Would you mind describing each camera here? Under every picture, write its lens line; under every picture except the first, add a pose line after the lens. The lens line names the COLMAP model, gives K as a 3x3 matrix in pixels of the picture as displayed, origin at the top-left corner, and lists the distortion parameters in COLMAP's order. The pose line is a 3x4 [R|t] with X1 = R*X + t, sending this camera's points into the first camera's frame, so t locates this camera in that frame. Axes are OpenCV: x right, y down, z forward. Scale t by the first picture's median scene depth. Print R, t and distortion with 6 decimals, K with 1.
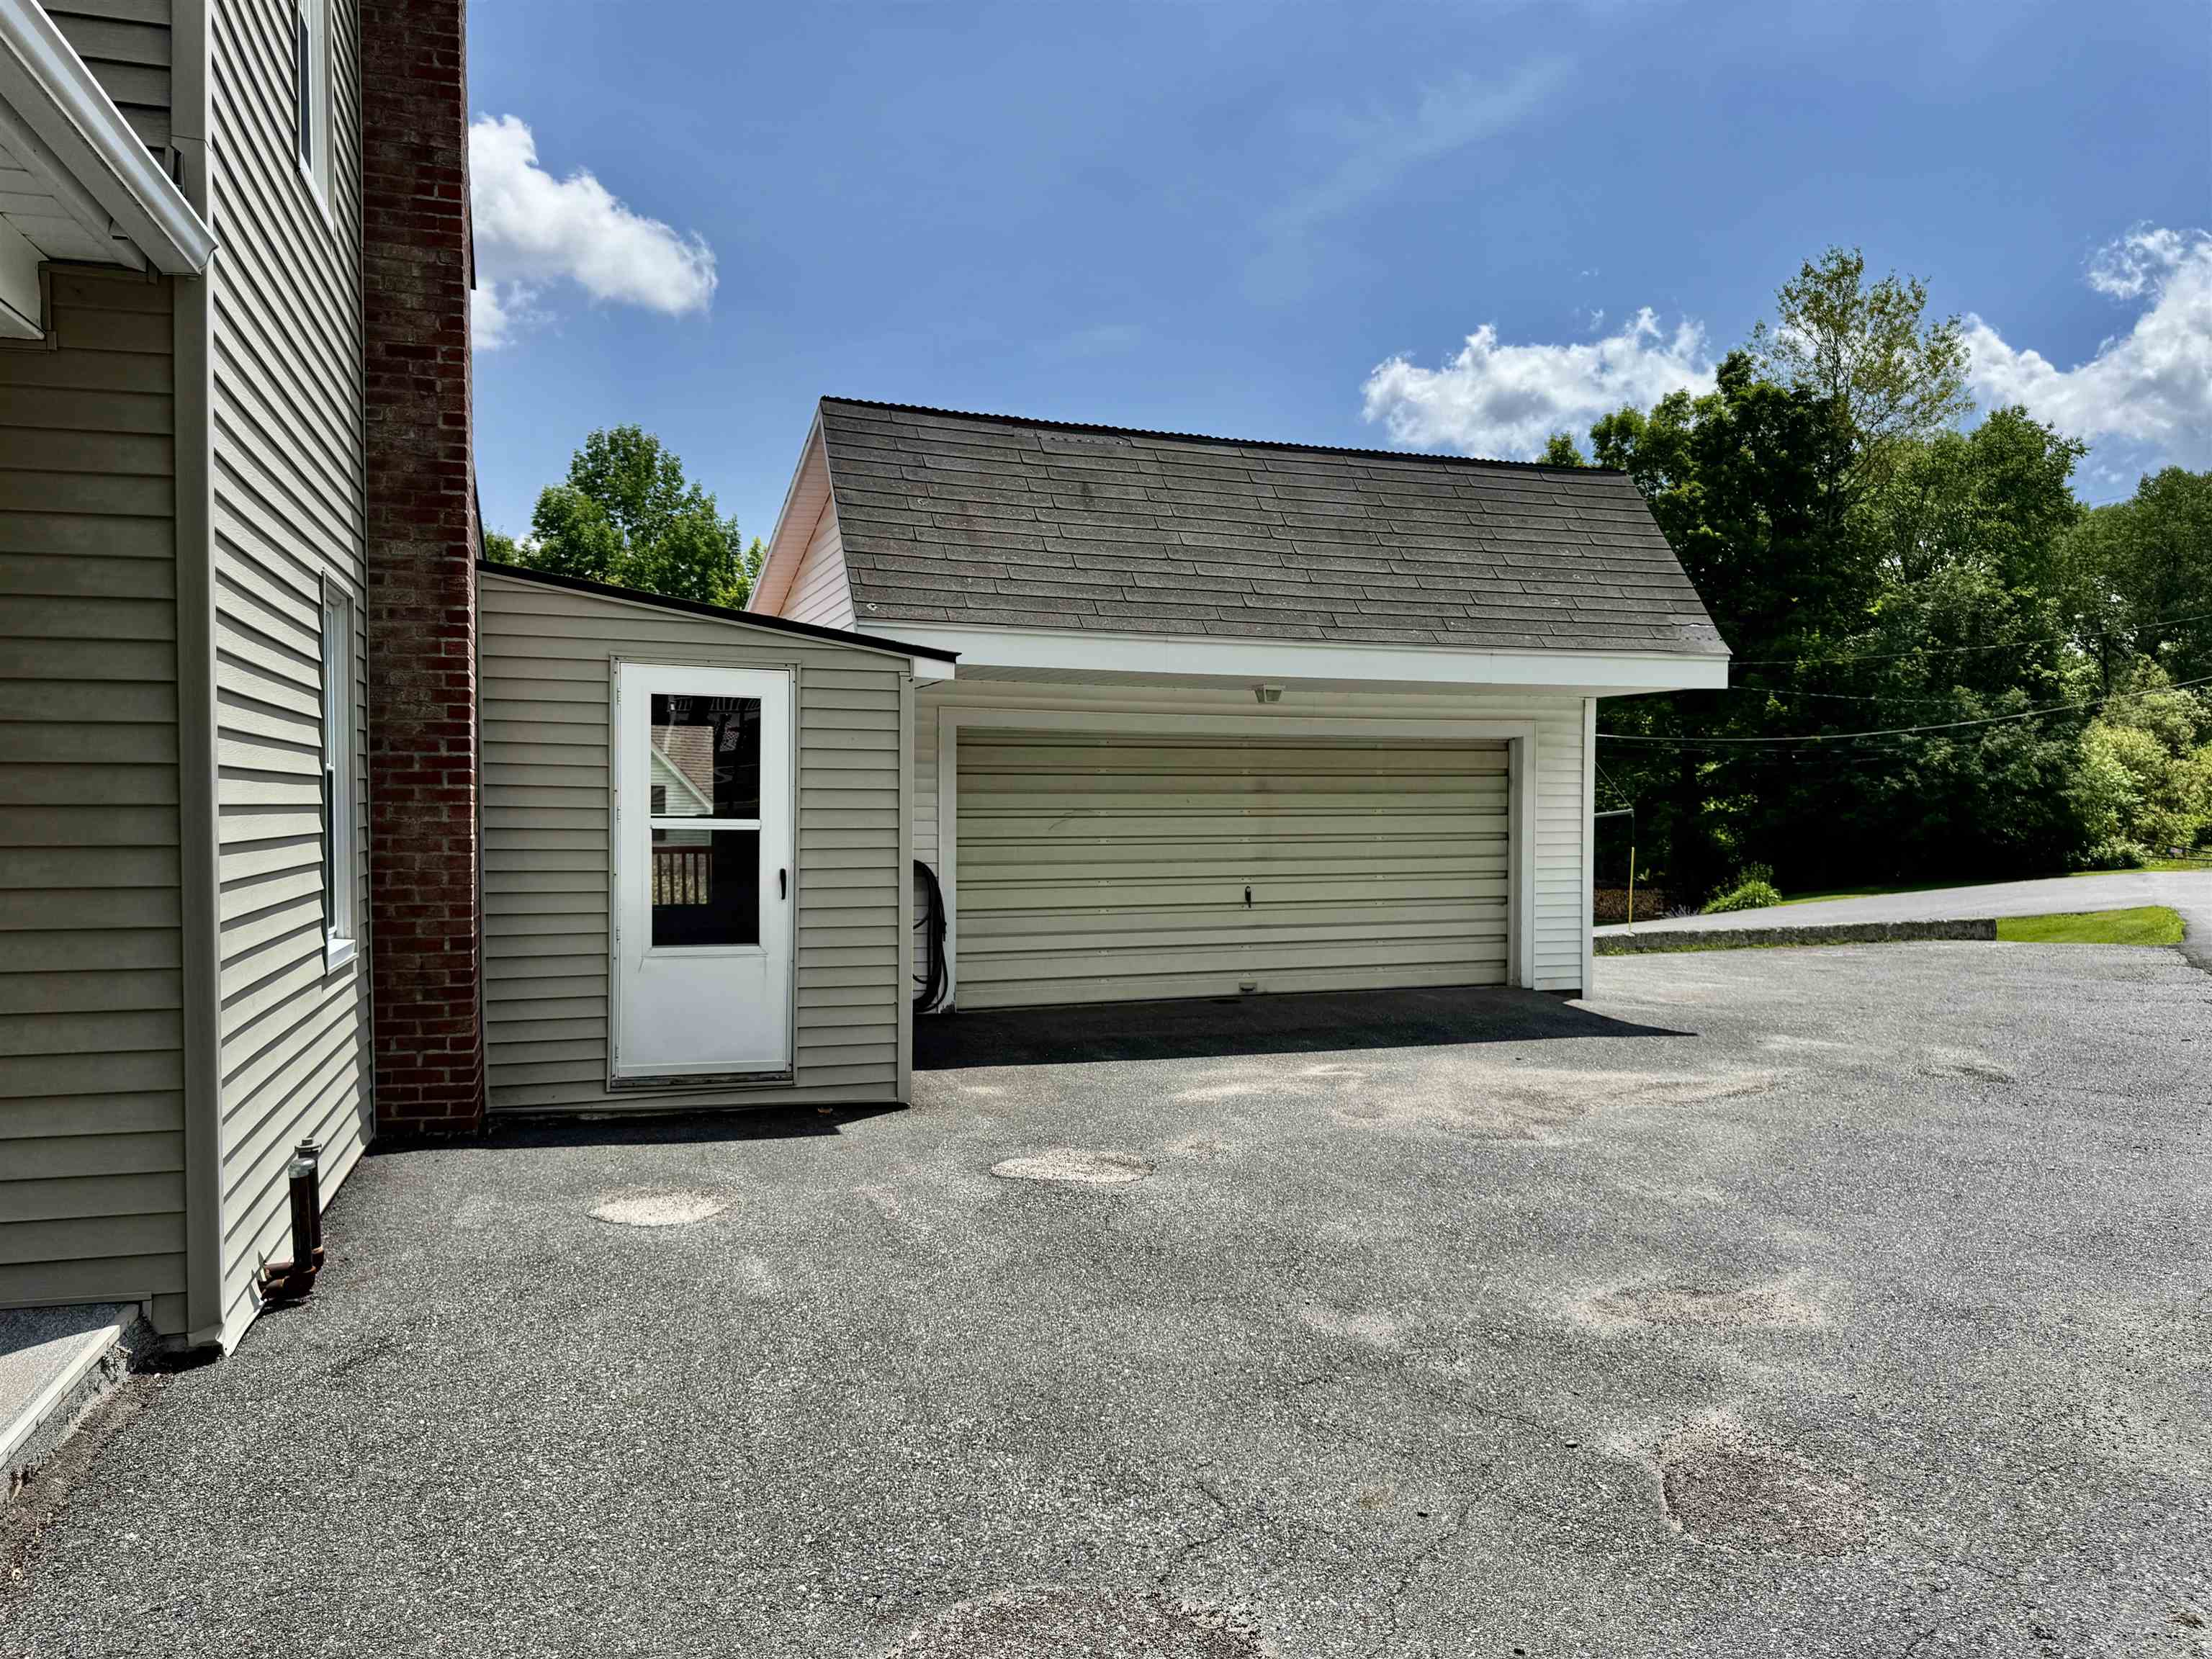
lens RADIAL K [[1546.6, 0, 1094.9], [0, 1546.6, 835.8], [0, 0, 1]] dist [0.047460, -0.061426]
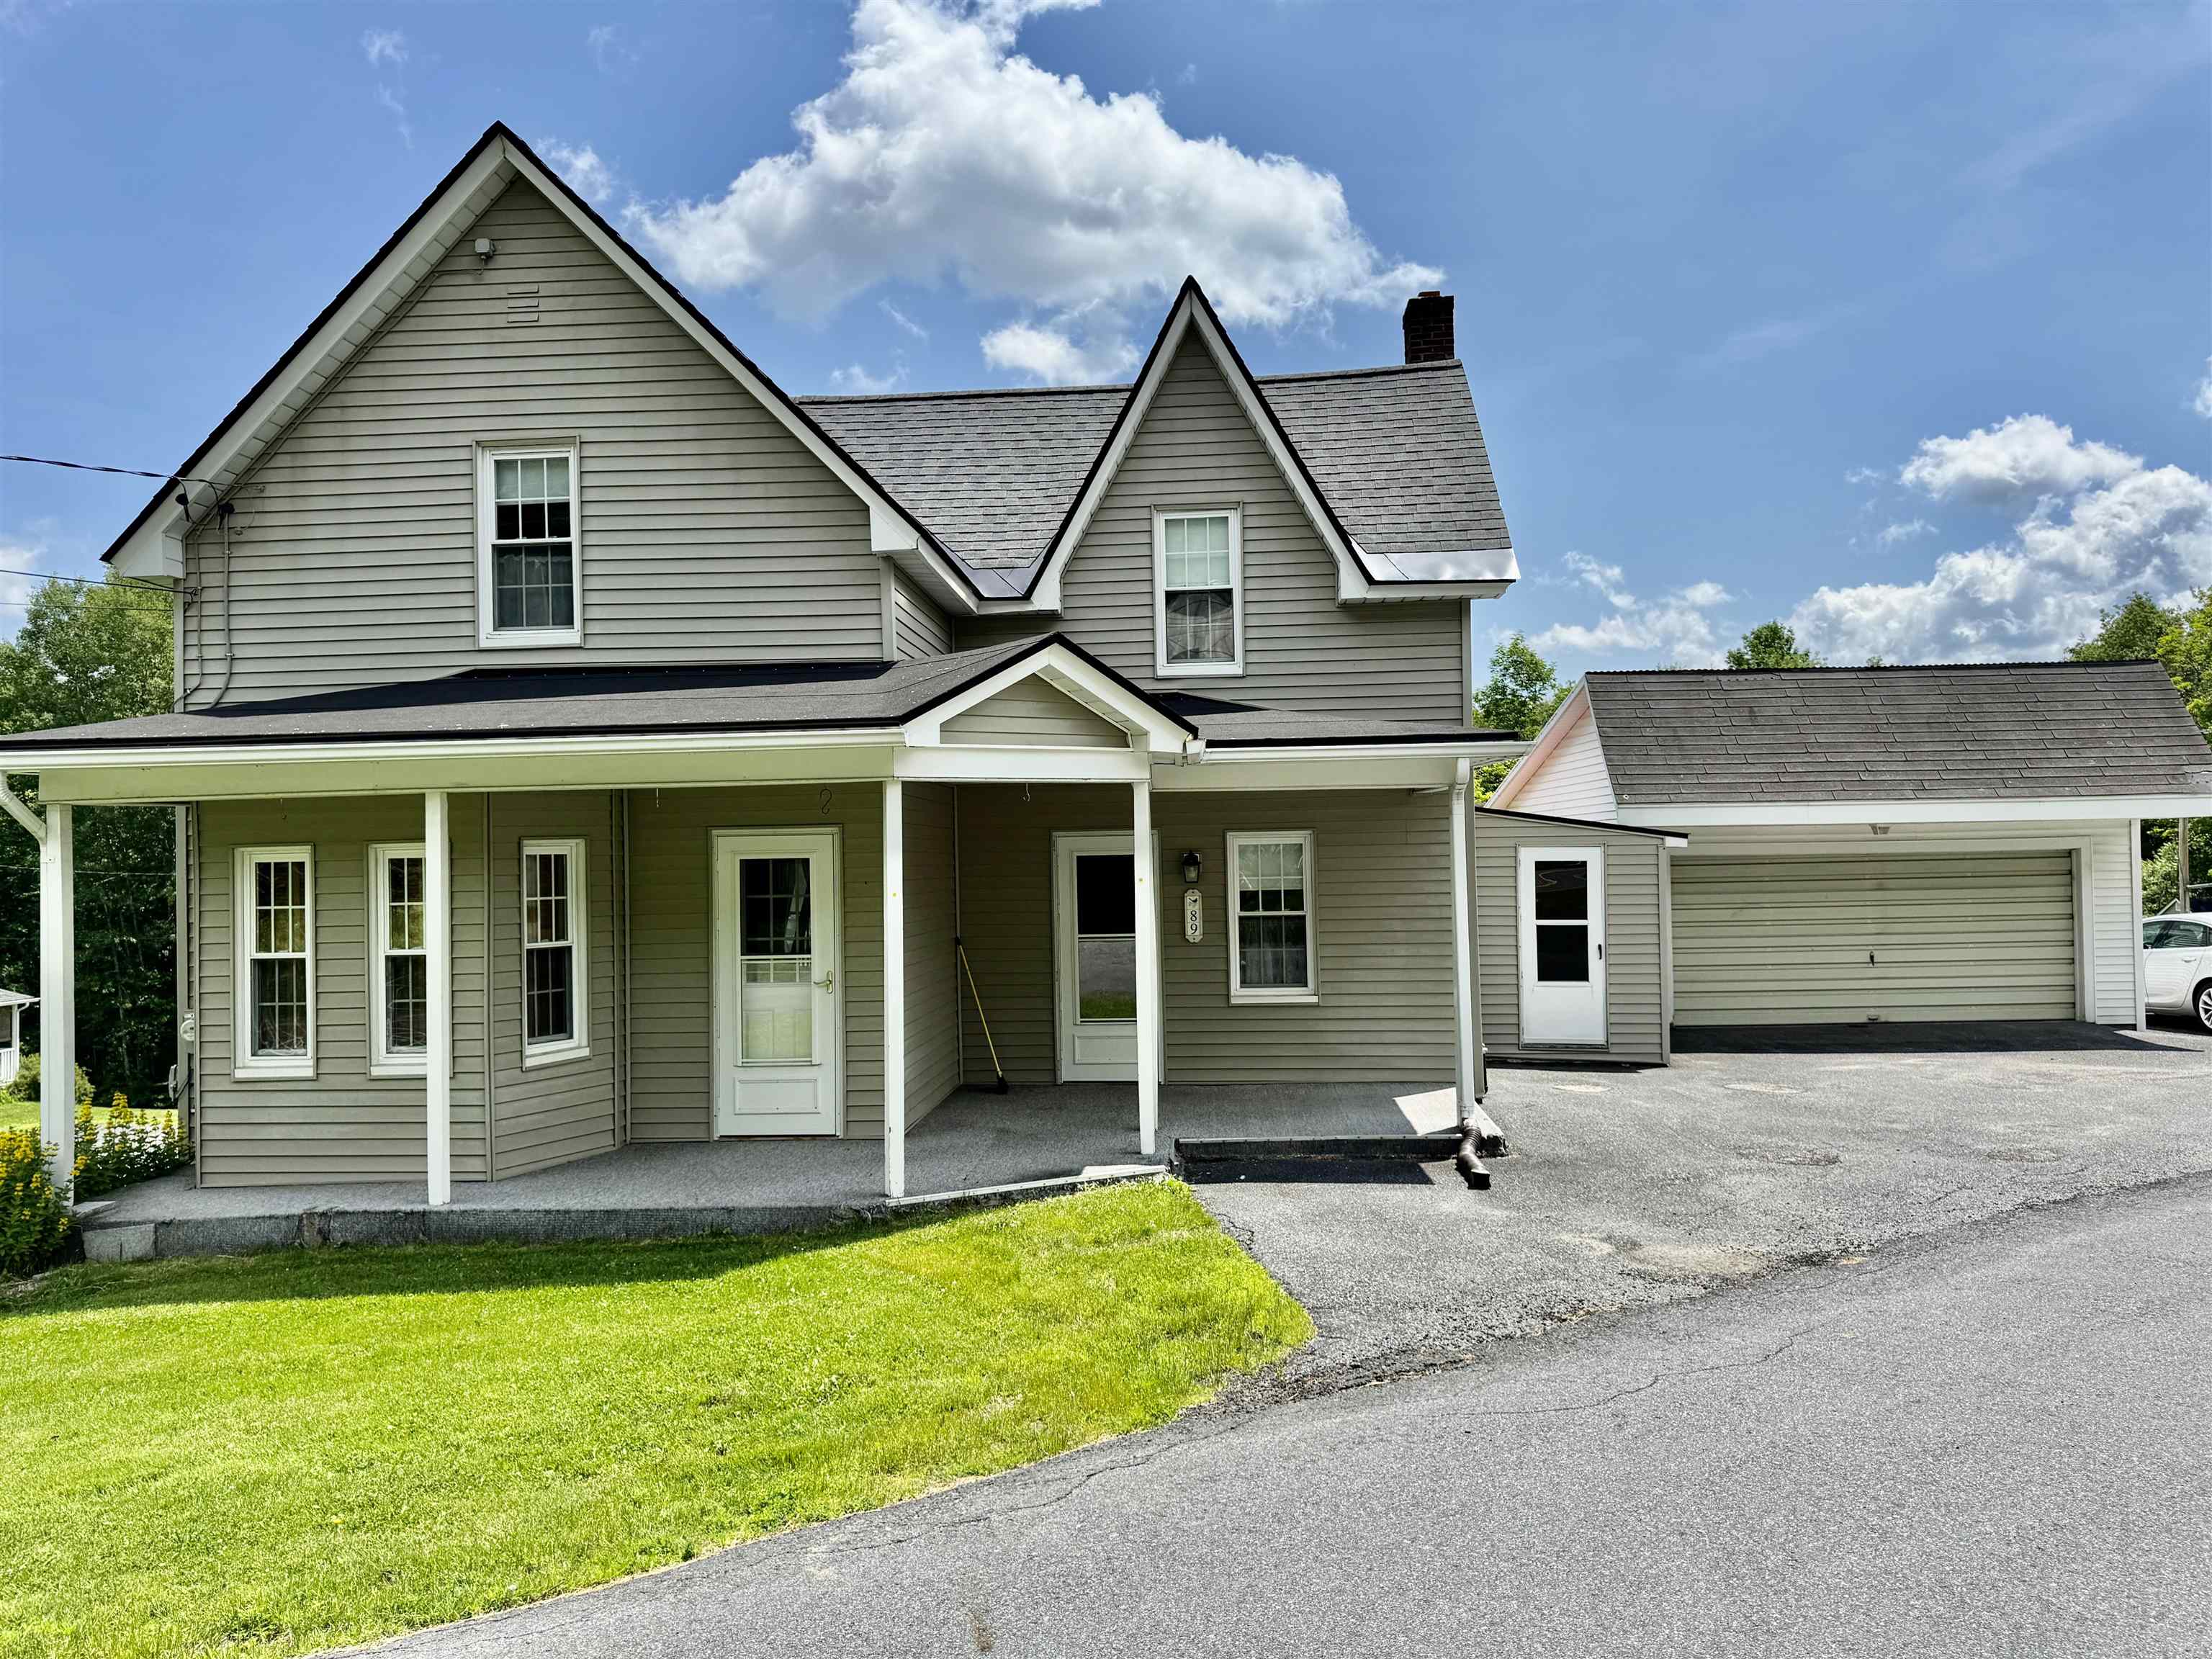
lens RADIAL K [[1546.6, 0, 1114.7], [0, 1546.6, 828.0], [0, 0, 1]] dist [0.047460, -0.061426]
pose [[0.926691, -0.028051, -0.374775, -0.023683], [0.012750, 0.998983, -0.043246, -0.051690], [0.375607, 0.035297, 0.926107, -1.150243]]
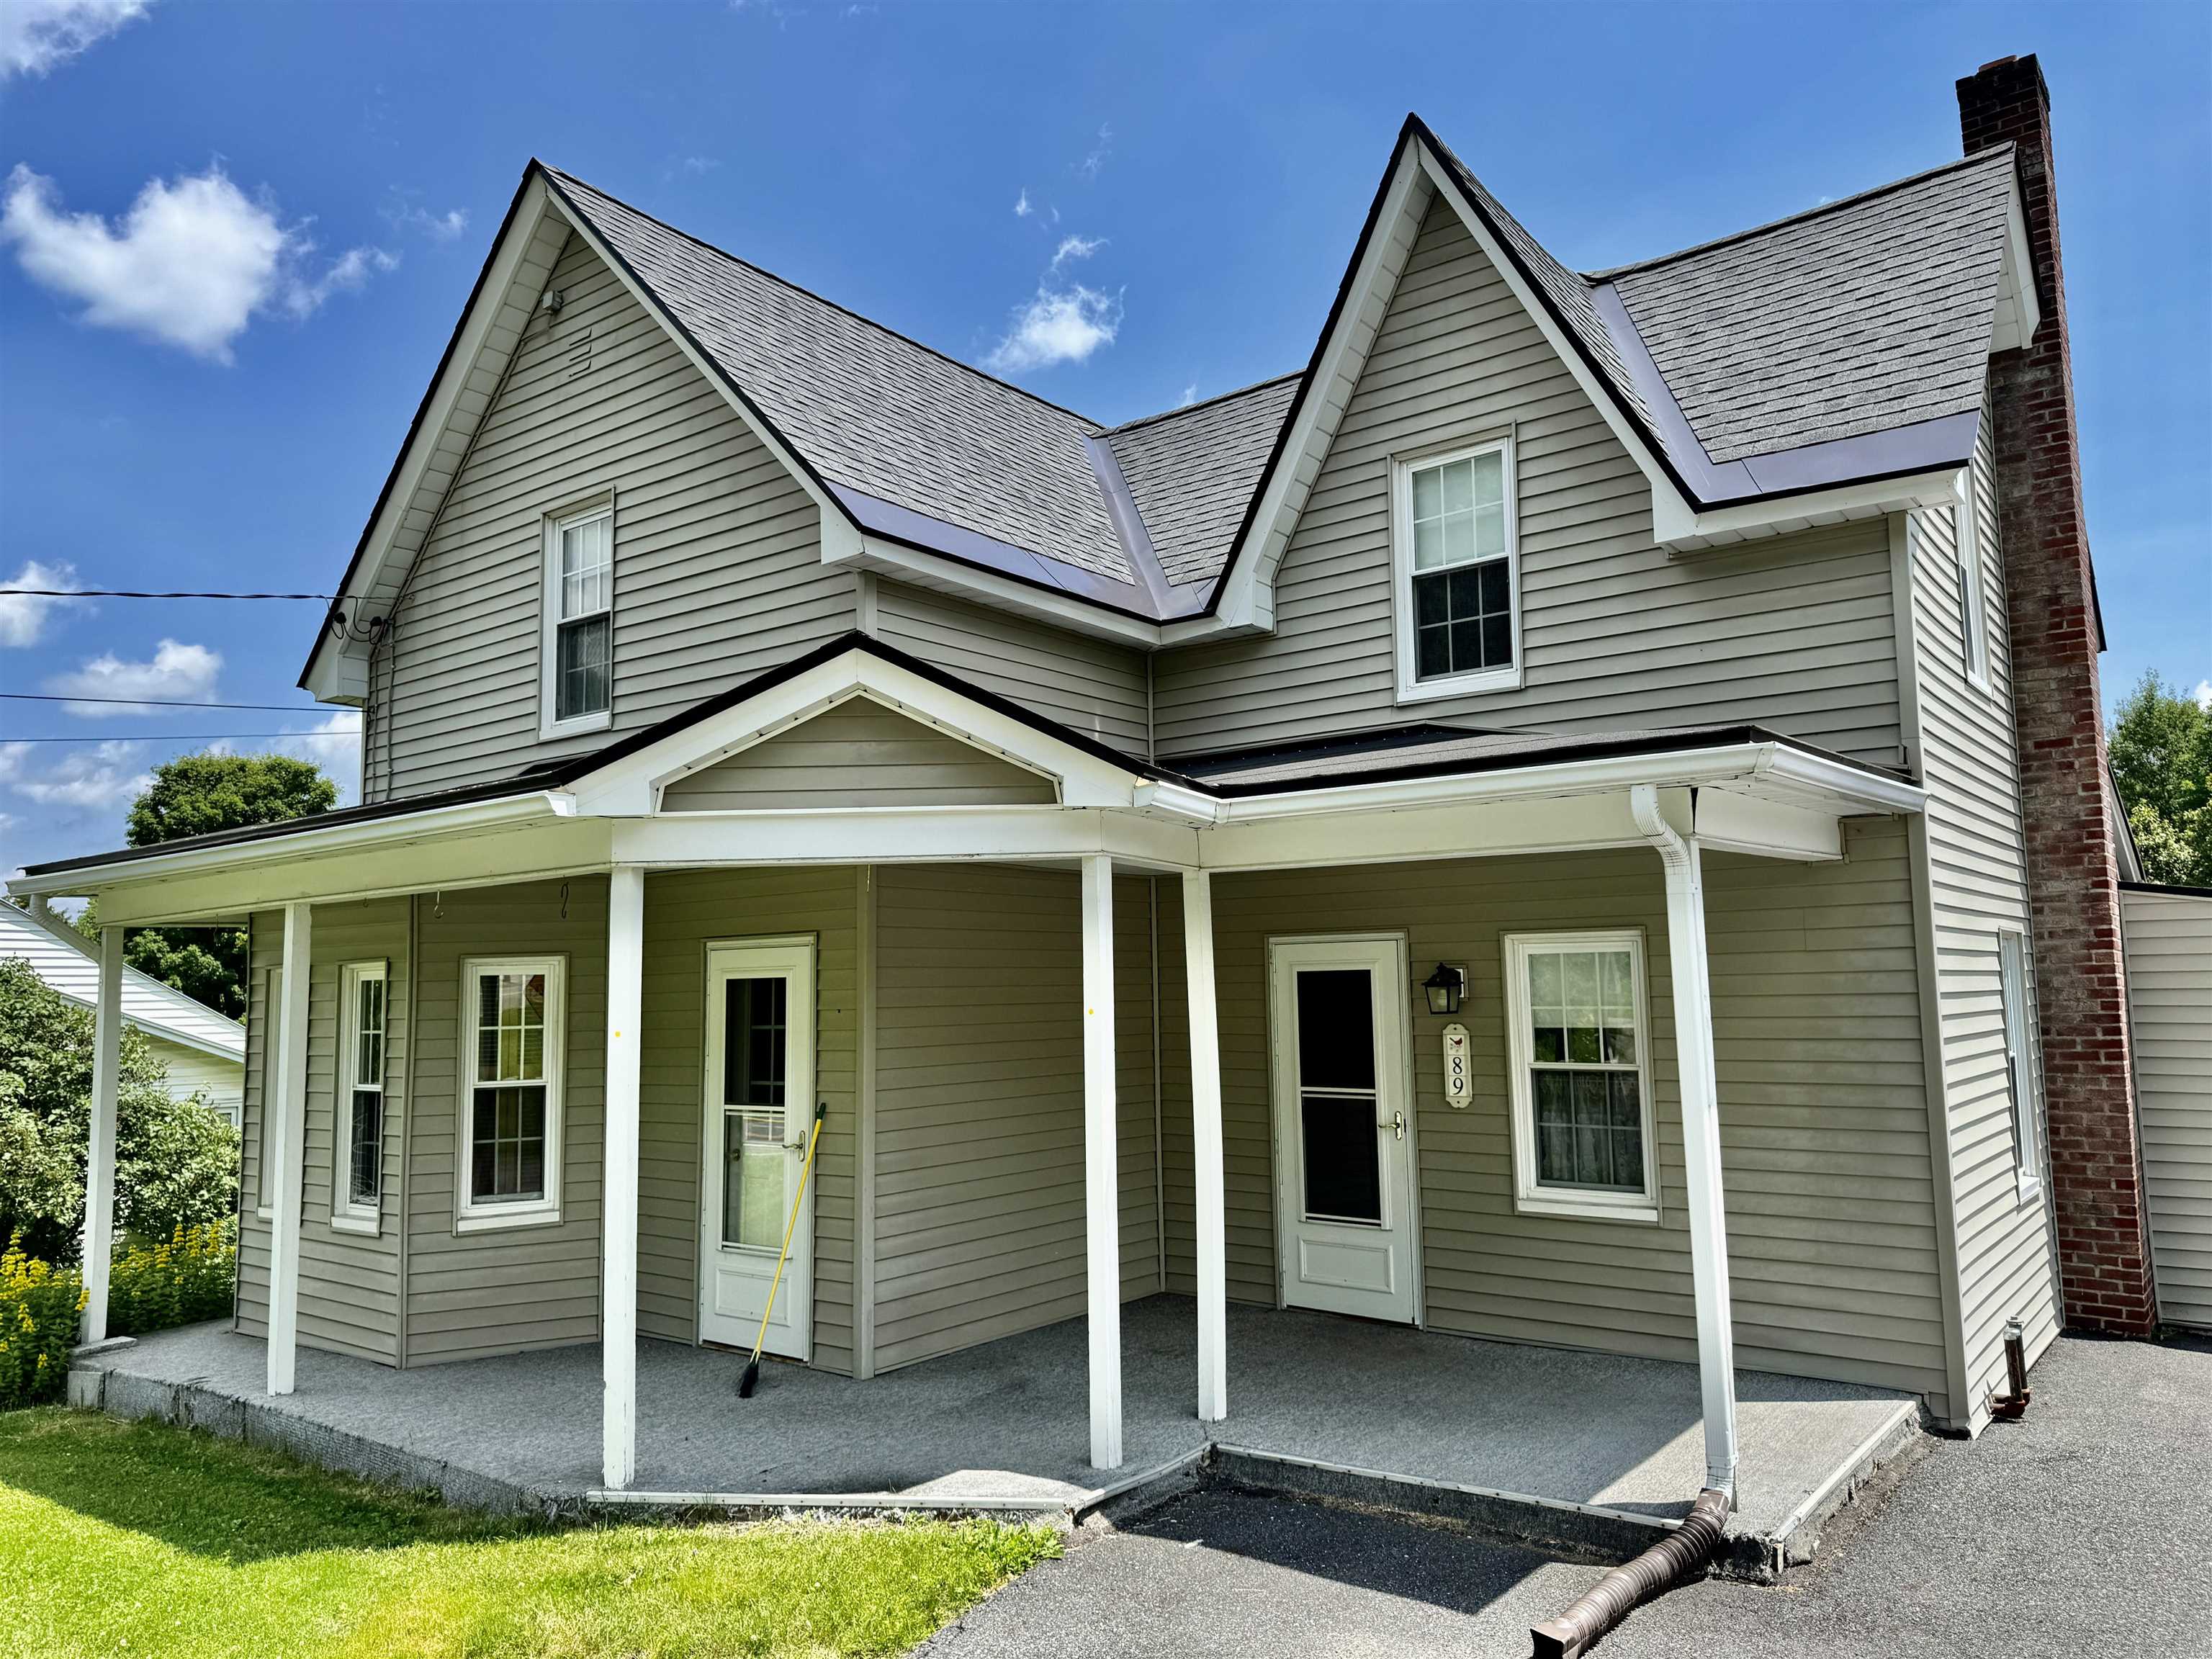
lens RADIAL K [[1546.6, 0, 1112.5], [0, 1546.6, 839.1], [0, 0, 1]] dist [0.047460, -0.061426]
pose [[0.559724, -0.094455, -0.823278, 0.193385], [0.000923, 0.993553, -0.113363, -0.062539], [0.828678, 0.062692, 0.556203, -0.389984]]
